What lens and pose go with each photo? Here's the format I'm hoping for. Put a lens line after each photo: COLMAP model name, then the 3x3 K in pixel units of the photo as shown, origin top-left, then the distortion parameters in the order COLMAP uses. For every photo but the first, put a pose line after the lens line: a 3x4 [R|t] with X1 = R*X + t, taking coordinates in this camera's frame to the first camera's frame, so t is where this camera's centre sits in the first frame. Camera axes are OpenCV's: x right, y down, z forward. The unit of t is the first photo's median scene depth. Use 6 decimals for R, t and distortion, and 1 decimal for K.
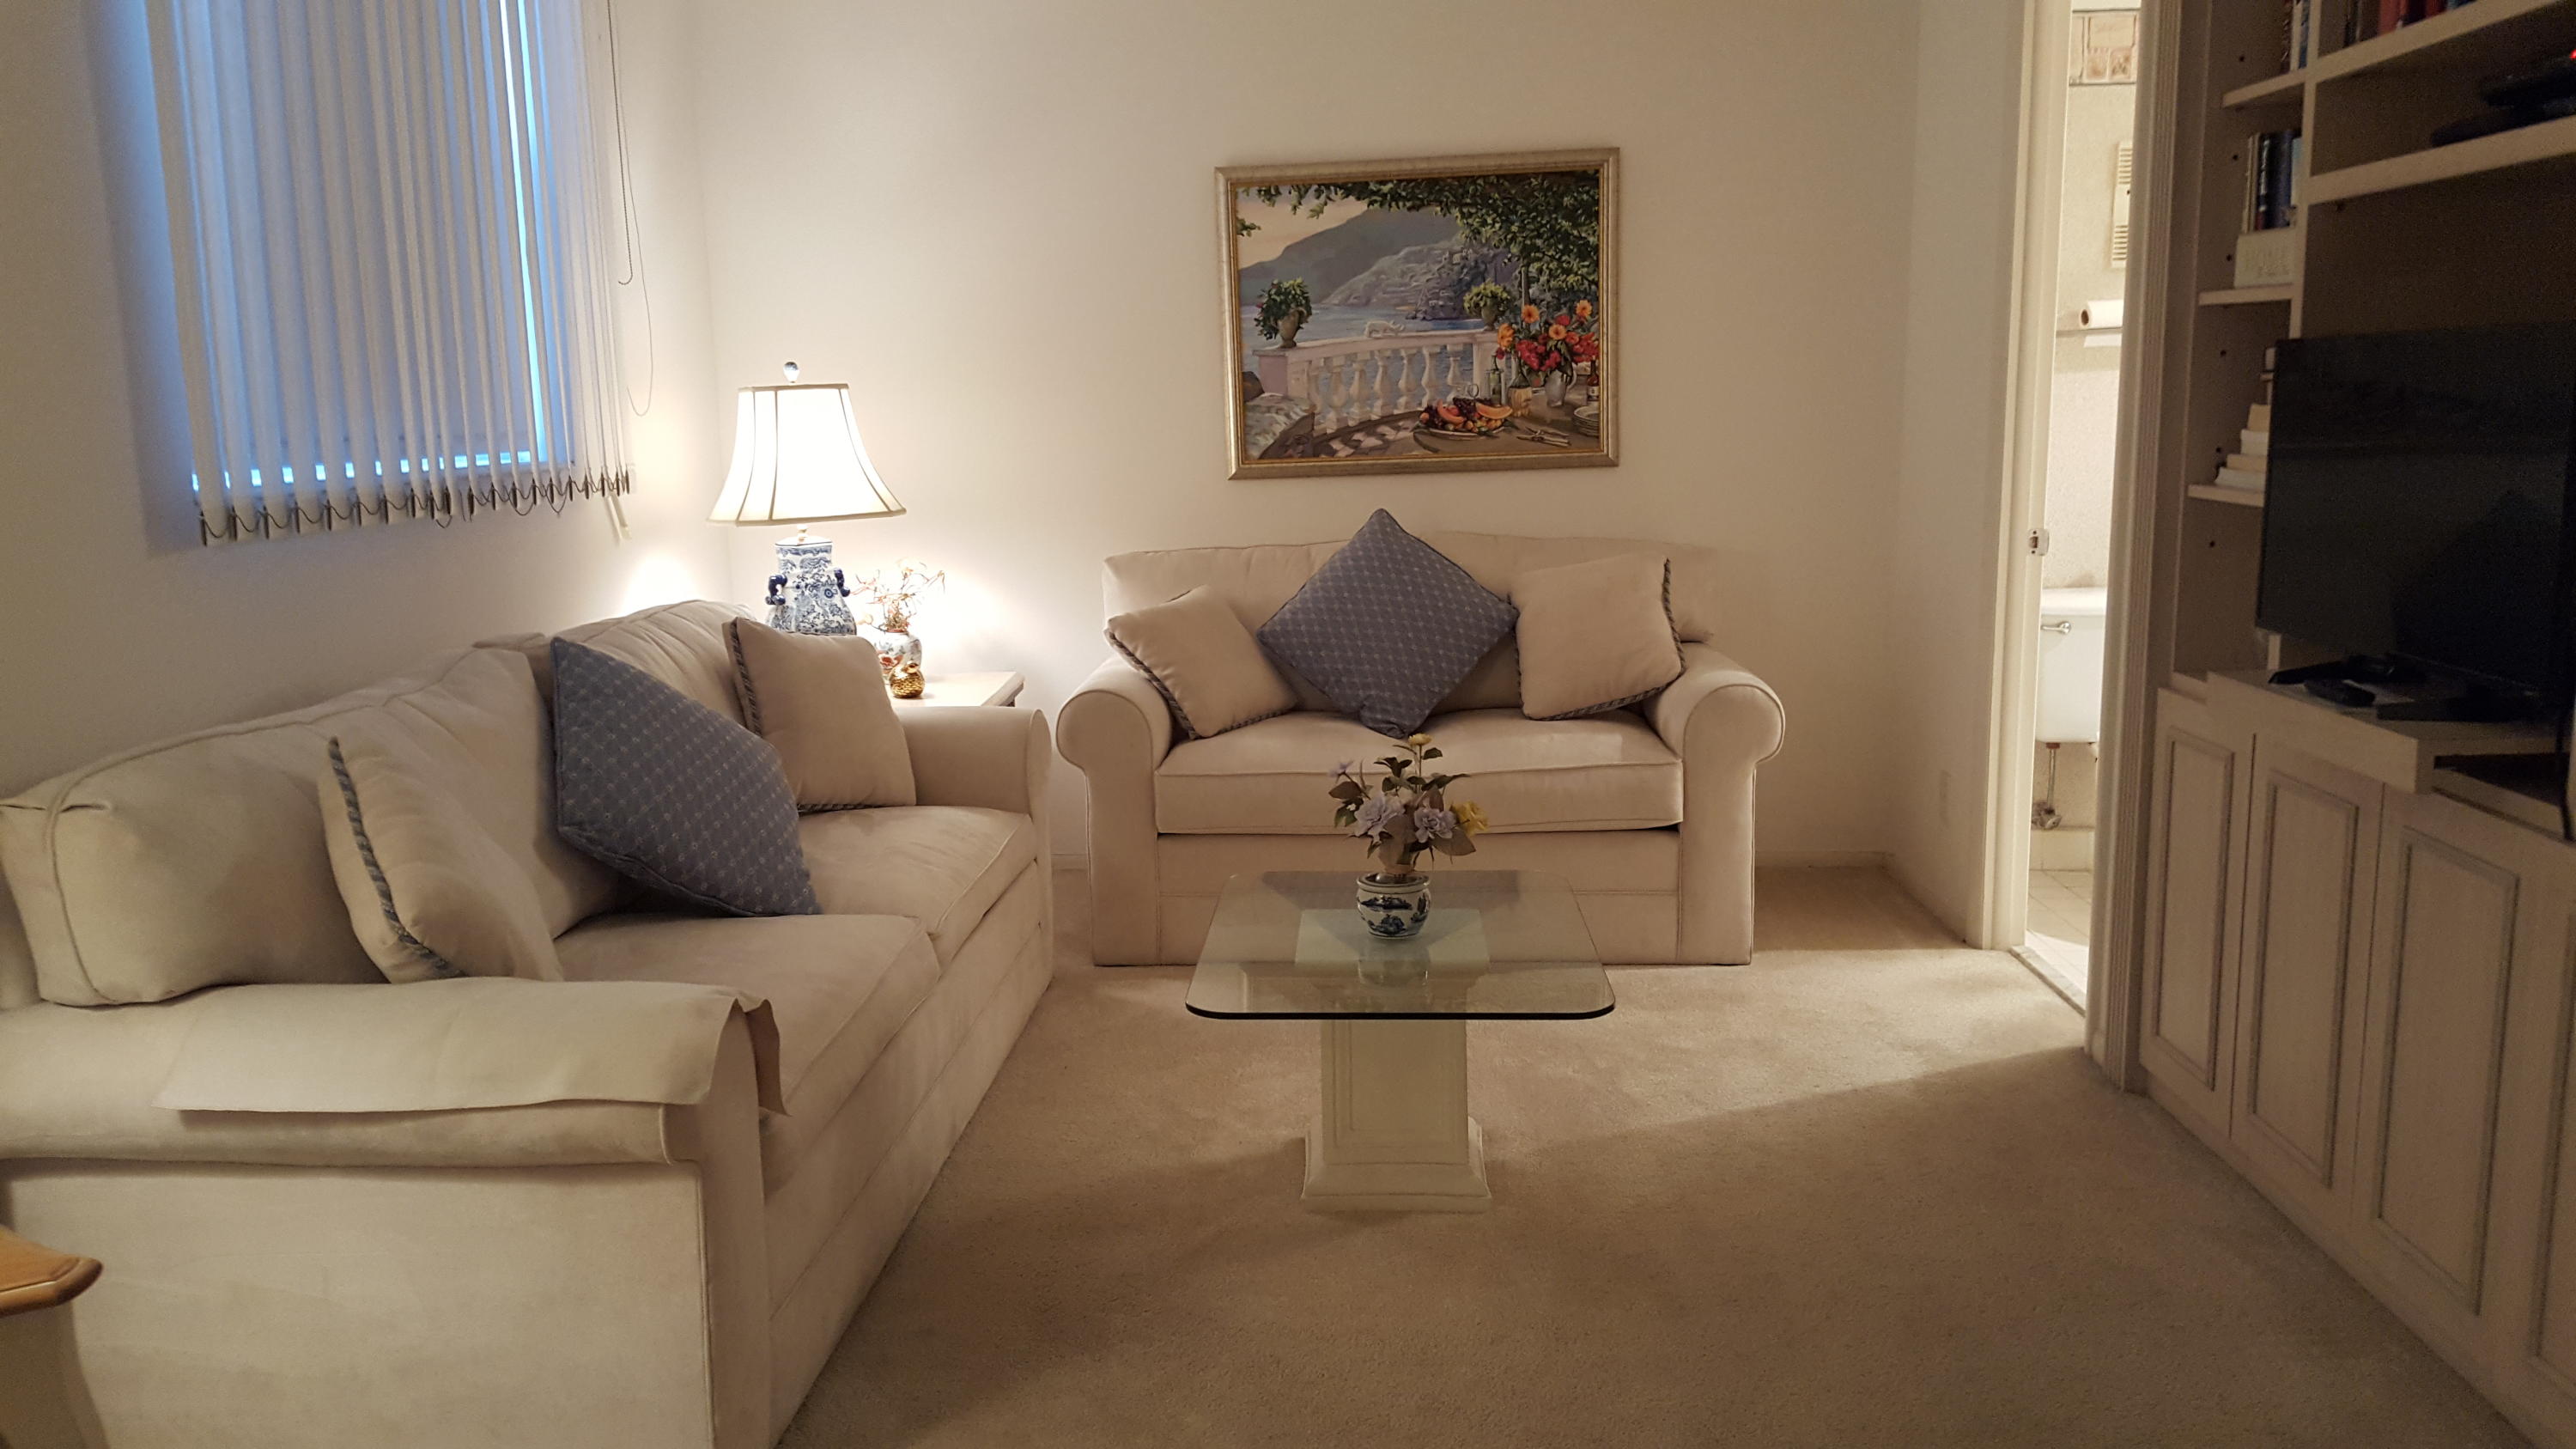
lens RADIAL K [[1878.7, 0, 1296.3], [0, 1878.7, 718.4], [0, 0, 1]] dist [0.163923, -0.273158]
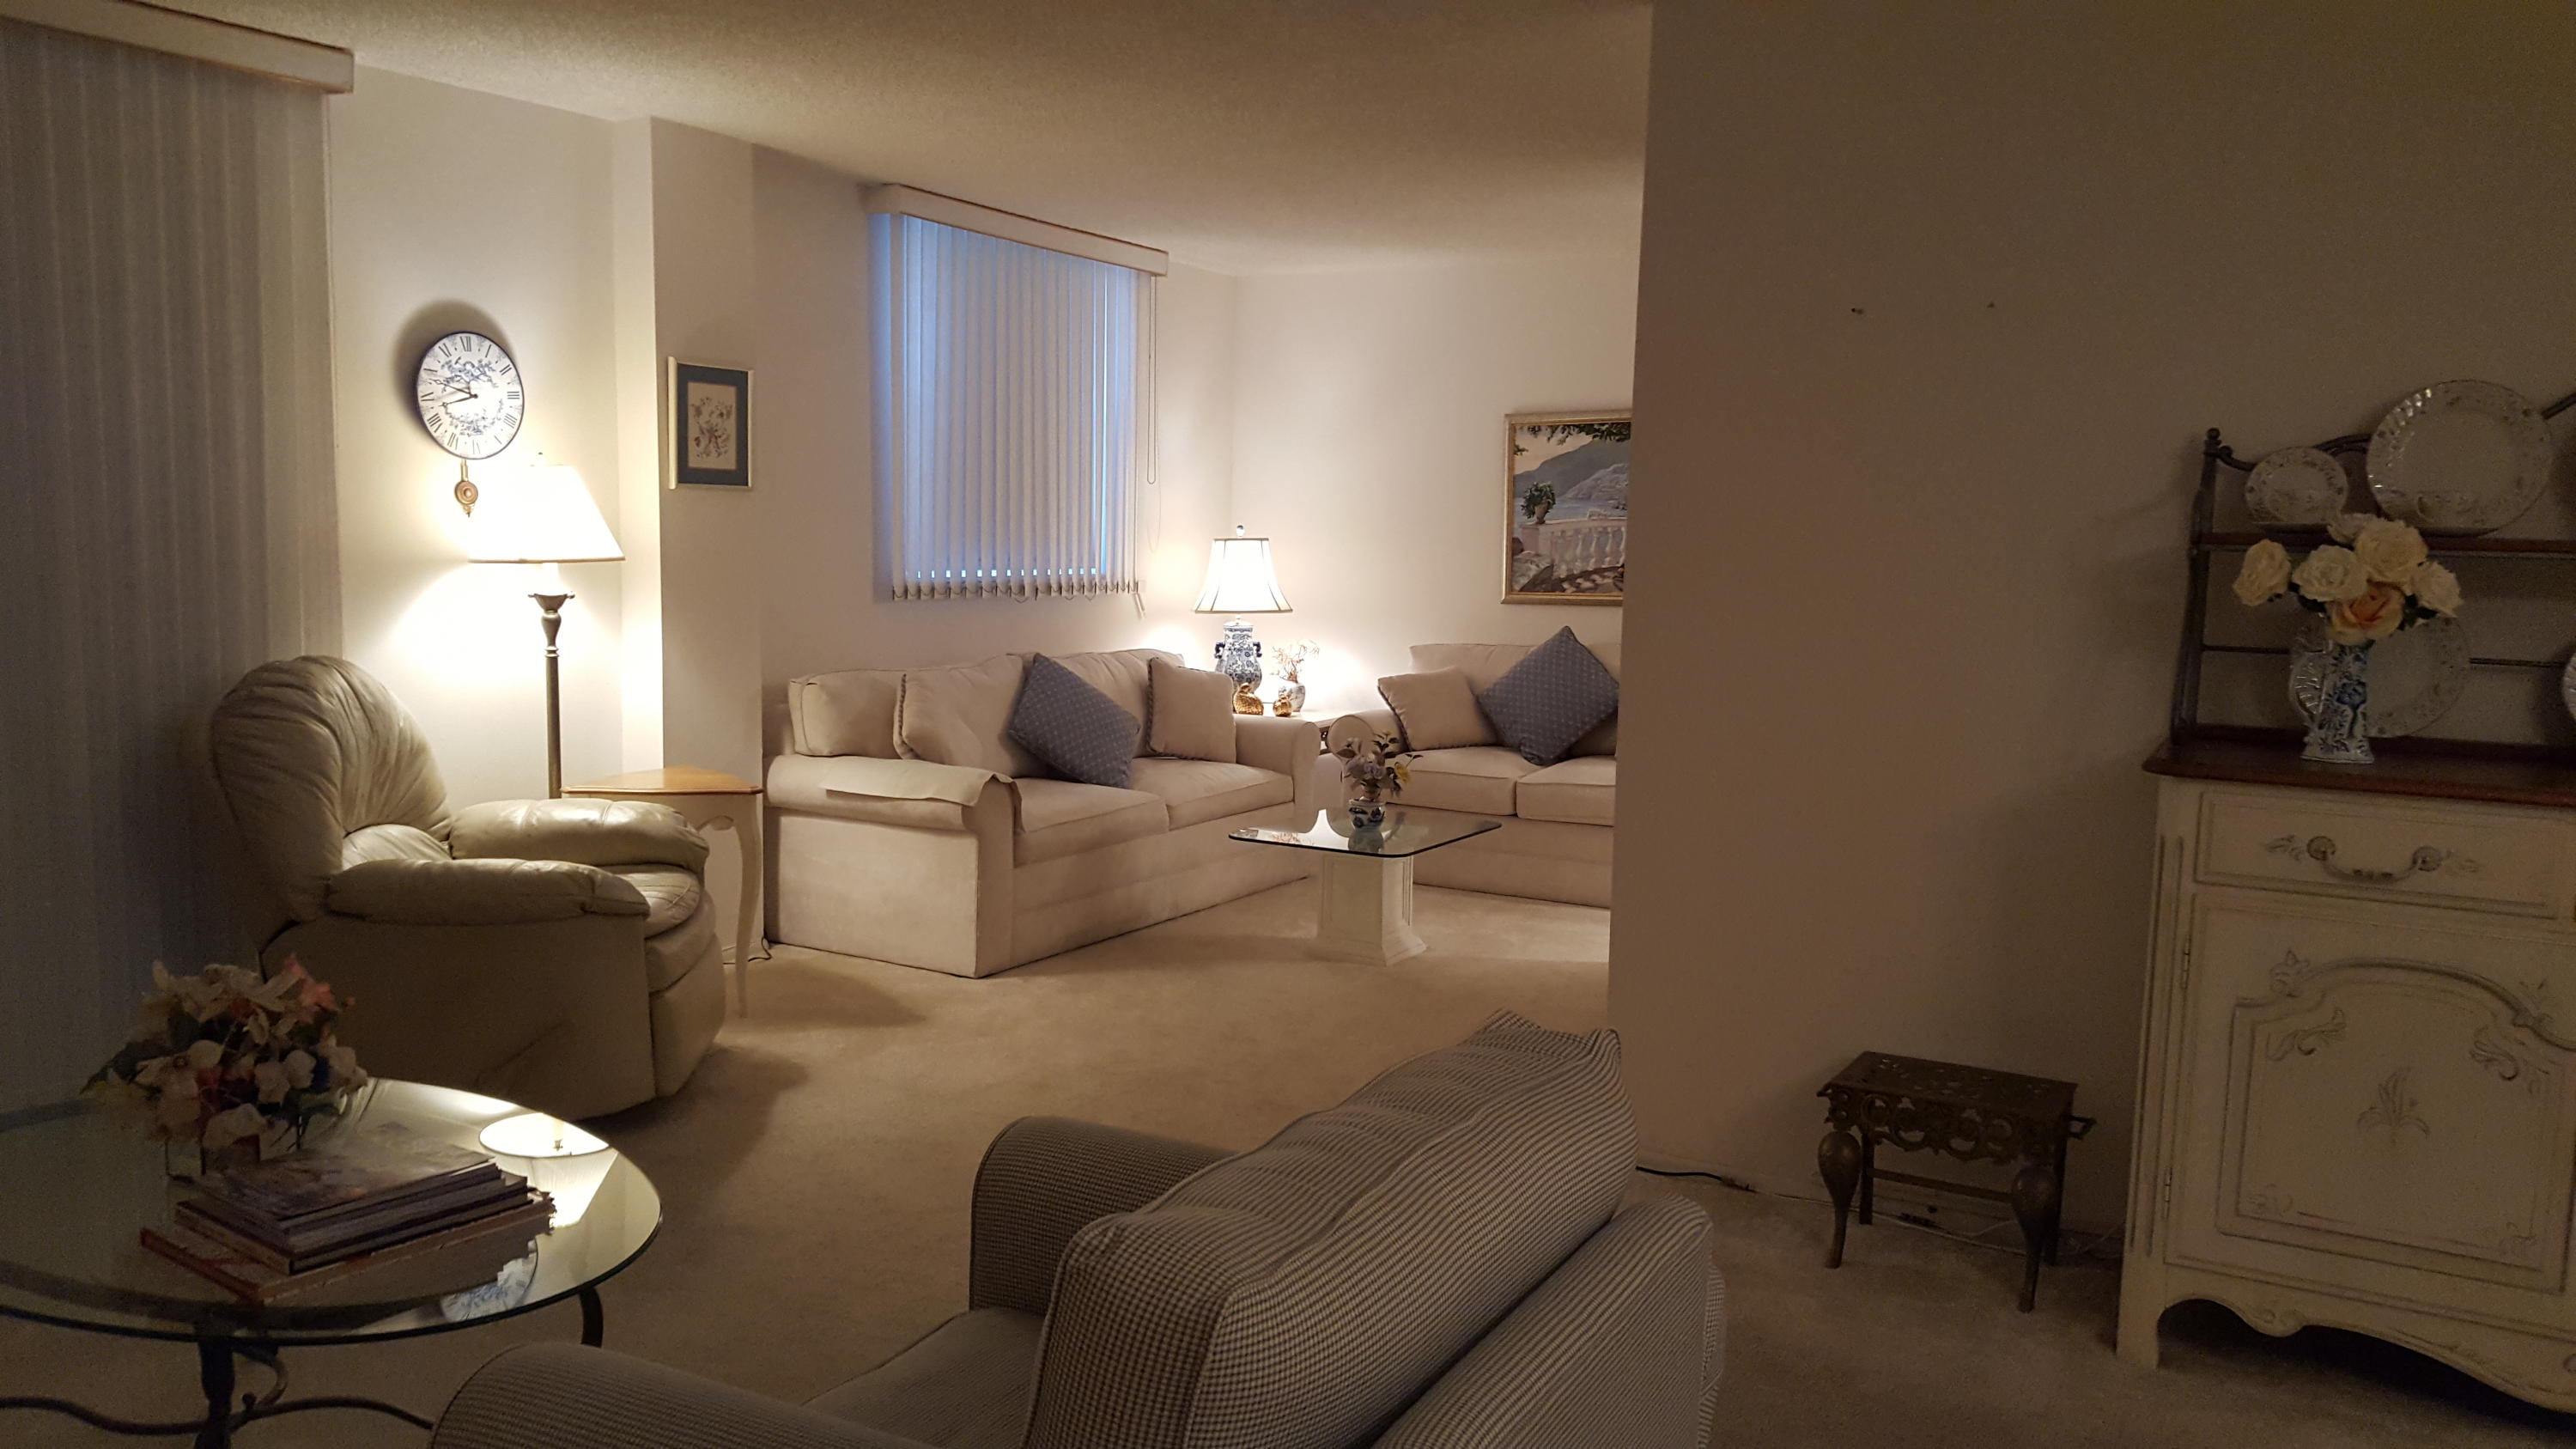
lens RADIAL K [[1904.5, 0, 1275.3], [0, 1904.5, 740.4], [0, 0, 1]] dist [0.180964, -0.357570]
pose [[0.885831, 0.088993, -0.455395, 0.560353], [-0.113614, 0.993160, -0.026918, 0.055650], [0.449884, 0.075584, 0.889883, -0.536099]]
